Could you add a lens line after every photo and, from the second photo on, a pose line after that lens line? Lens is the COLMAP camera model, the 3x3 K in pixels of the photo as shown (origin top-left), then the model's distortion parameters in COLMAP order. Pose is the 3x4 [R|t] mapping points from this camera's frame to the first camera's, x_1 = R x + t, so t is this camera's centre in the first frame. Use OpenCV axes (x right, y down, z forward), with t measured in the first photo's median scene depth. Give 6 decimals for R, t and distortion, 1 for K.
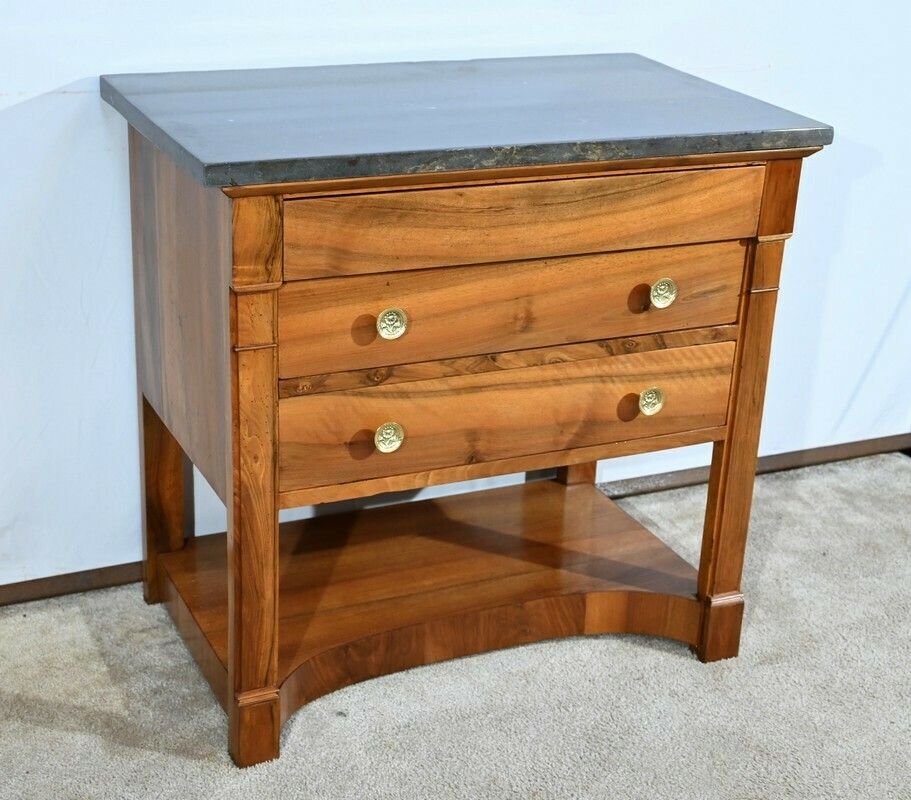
lens RADIAL K [[1548.0, 0, 438.1], [0, 1548.0, 415.9], [0, 0, 1]] dist [-0.023091, 0.000000]
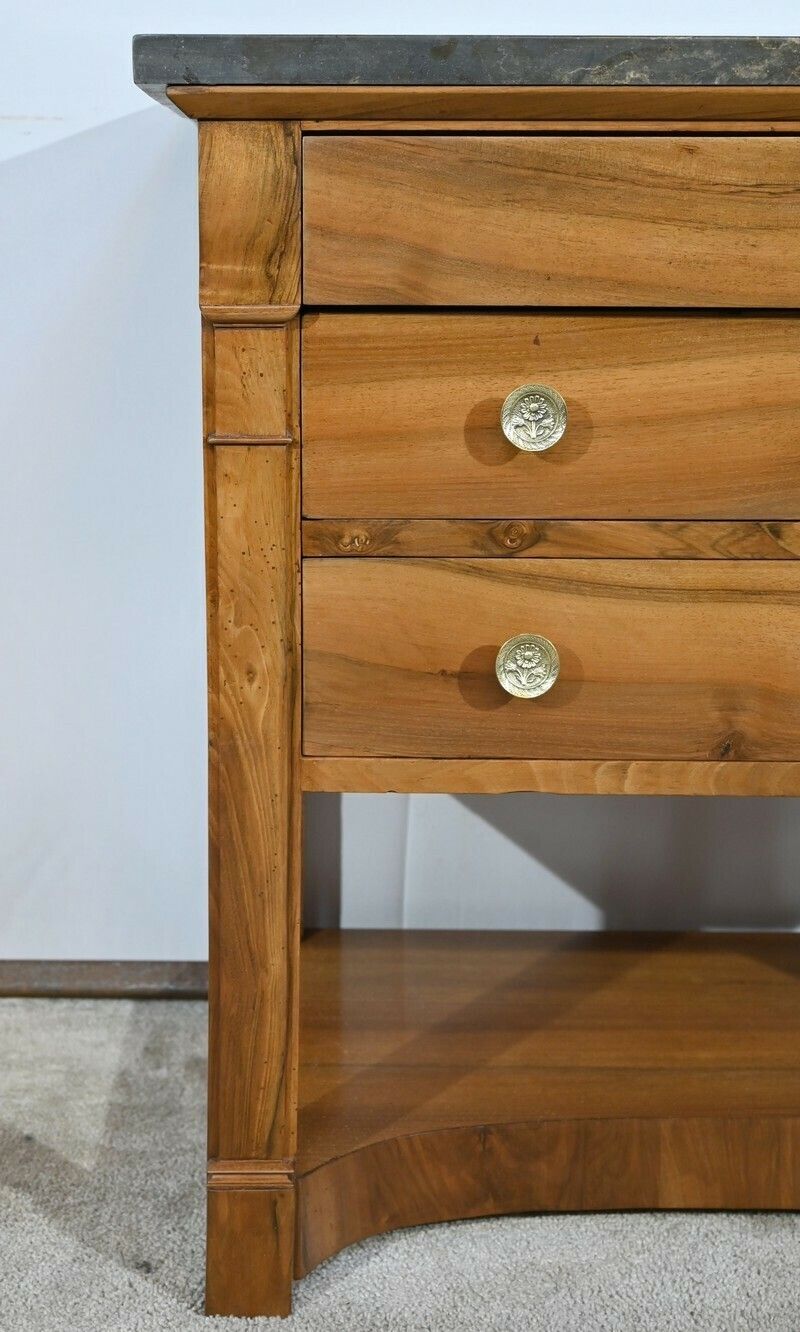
lens RADIAL K [[1894.5, 0, 289.8], [0, 1894.5, 662.7], [0, 0, 1]] dist [-0.000613, 0.000000]
pose [[0.900792, 0.058182, -0.430336, 0.154278], [-0.135890, 0.978981, -0.152089, 0.111441], [0.412442, 0.195479, 0.889764, 0.427593]]
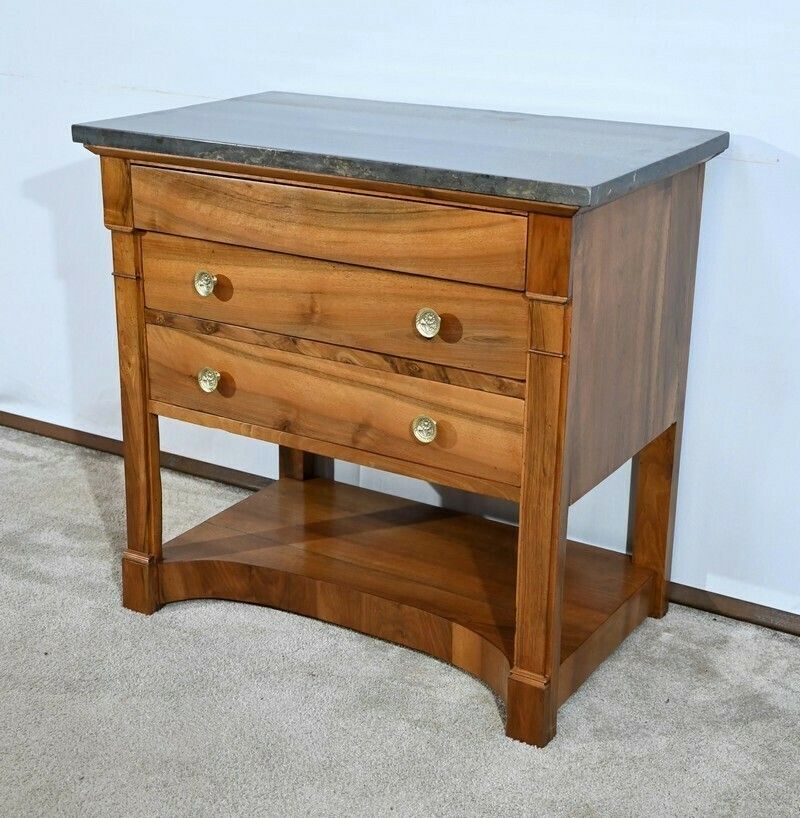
lens RADIAL K [[1372.6, 0, 407.1], [0, 1372.6, 405.7], [0, 0, 1]] dist [0.007385, 0.000000]
pose [[0.566906, 0.242072, -0.787413, 0.893378], [-0.313079, 0.947441, 0.065864, -0.084892], [0.761971, 0.209183, 0.612897, 0.451083]]
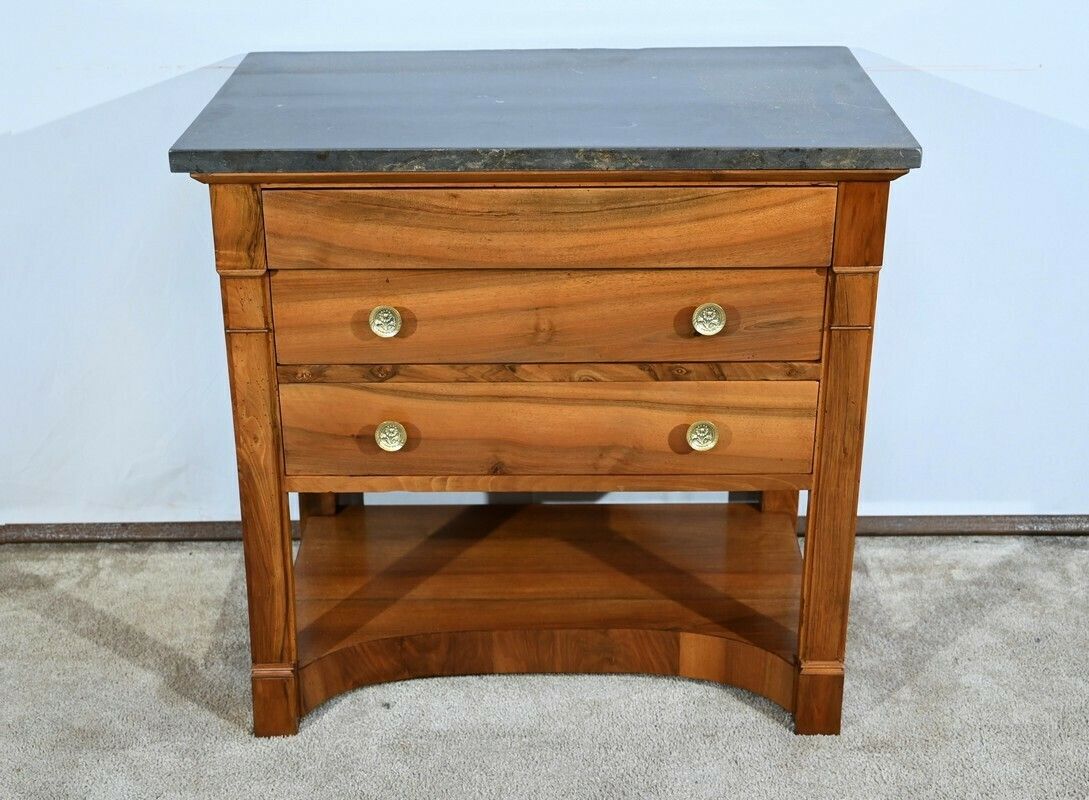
lens RADIAL K [[1478.5, 0, 510.8], [0, 1478.5, 336.6], [0, 0, 1]] dist [-0.014348, 0.000000]
pose [[0.907259, 0.108360, -0.406374, 0.403143], [-0.120243, 0.992737, -0.003736, -0.053272], [0.403018, 0.052253, 0.913699, 0.165246]]
